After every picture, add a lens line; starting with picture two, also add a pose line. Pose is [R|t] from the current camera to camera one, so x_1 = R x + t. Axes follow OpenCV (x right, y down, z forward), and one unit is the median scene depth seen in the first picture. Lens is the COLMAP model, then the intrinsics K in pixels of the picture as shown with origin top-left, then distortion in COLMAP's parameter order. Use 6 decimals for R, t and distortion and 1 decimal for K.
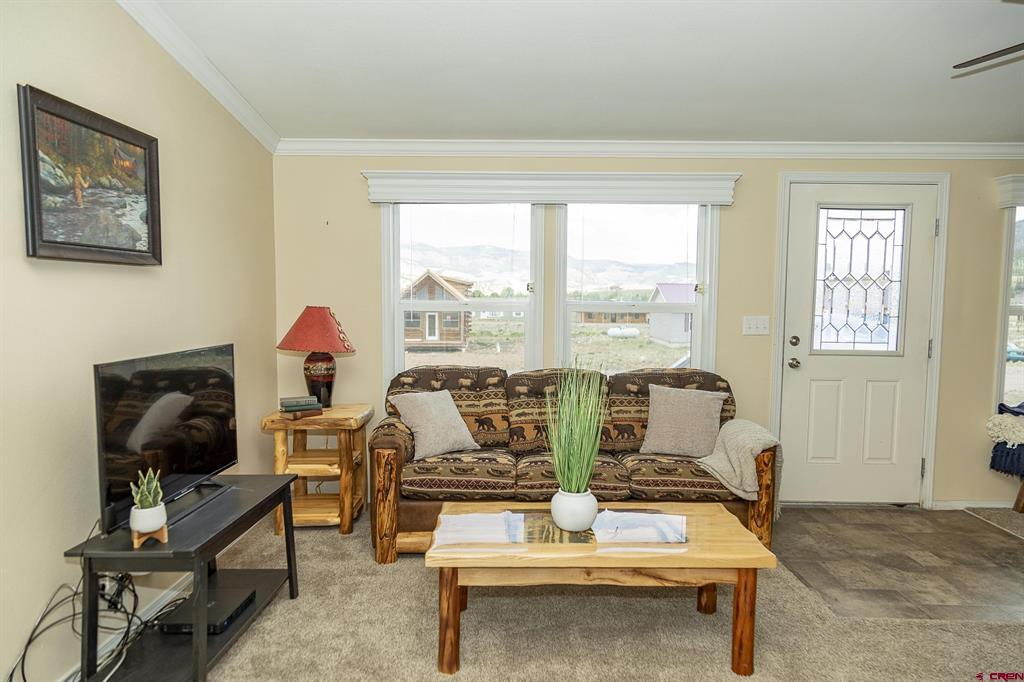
lens RADIAL K [[681.6, 0, 520.2], [0, 681.6, 345.3], [0, 0, 1]] dist [0.002810, 0.002227]
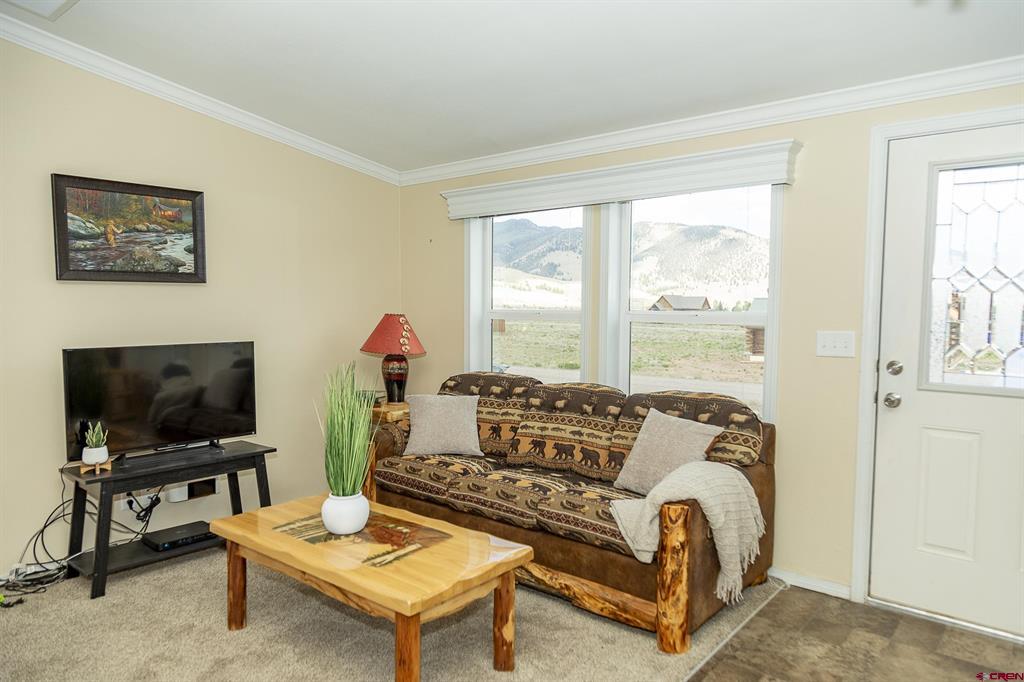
lens RADIAL K [[681.6, 0, 520.2], [0, 681.6, 345.3], [0, 0, 1]] dist [0.002810, 0.002227]
pose [[0.767544, 0.033495, -0.640120, 0.877675], [-0.044586, 0.999005, -0.001188, -0.018086], [0.639443, 0.029453, 0.768274, 0.359815]]
